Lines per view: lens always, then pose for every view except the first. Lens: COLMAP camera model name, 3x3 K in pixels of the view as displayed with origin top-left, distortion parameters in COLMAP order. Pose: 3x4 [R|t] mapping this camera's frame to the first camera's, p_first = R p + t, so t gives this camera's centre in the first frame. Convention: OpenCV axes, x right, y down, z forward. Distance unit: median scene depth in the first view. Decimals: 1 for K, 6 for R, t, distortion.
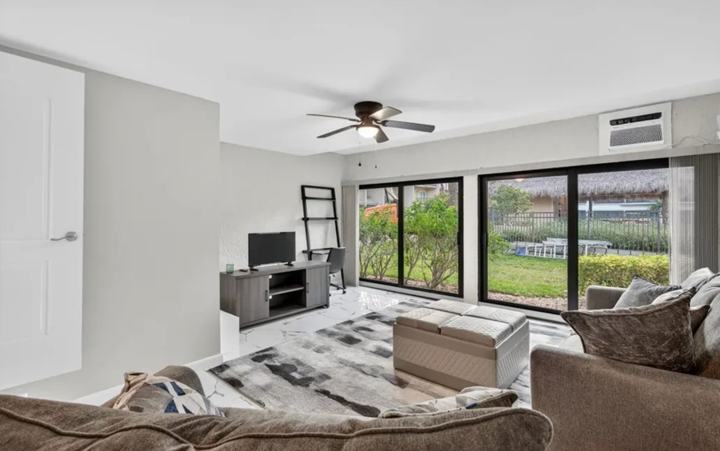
lens RADIAL K [[338.0, 0, 360.7], [0, 338.0, 205.1], [0, 0, 1]] dist [-0.000177, 0.000040]
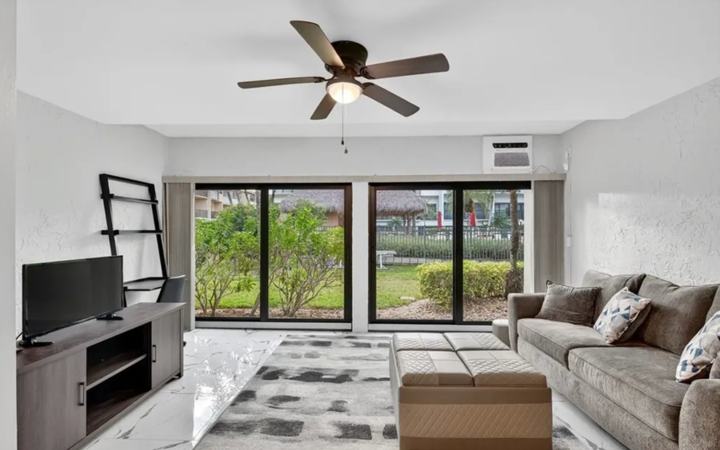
lens RADIAL K [[333.4, 0, 360.0], [0, 333.4, 225.0], [0, 0, 1]] dist [0.000031, 0.000249]
pose [[0.768397, 0.012086, 0.639860, -0.237009], [-0.022836, 0.999703, 0.008540, 0.015936], [-0.639566, -0.021174, 0.768444, 0.336224]]
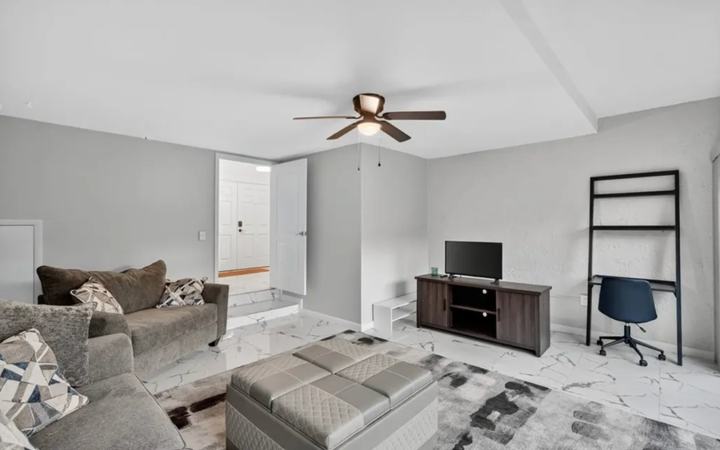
lens RADIAL K [[327.3, 0, 360.0], [0, 327.3, 225.0], [0, 0, 1]] dist [-0.001141, 0.000111]
pose [[-0.019138, 0.005502, -0.999802, 0.576766], [0.035036, 0.999374, 0.004829, 0.019229], [0.999203, -0.034936, -0.019319, 0.660826]]
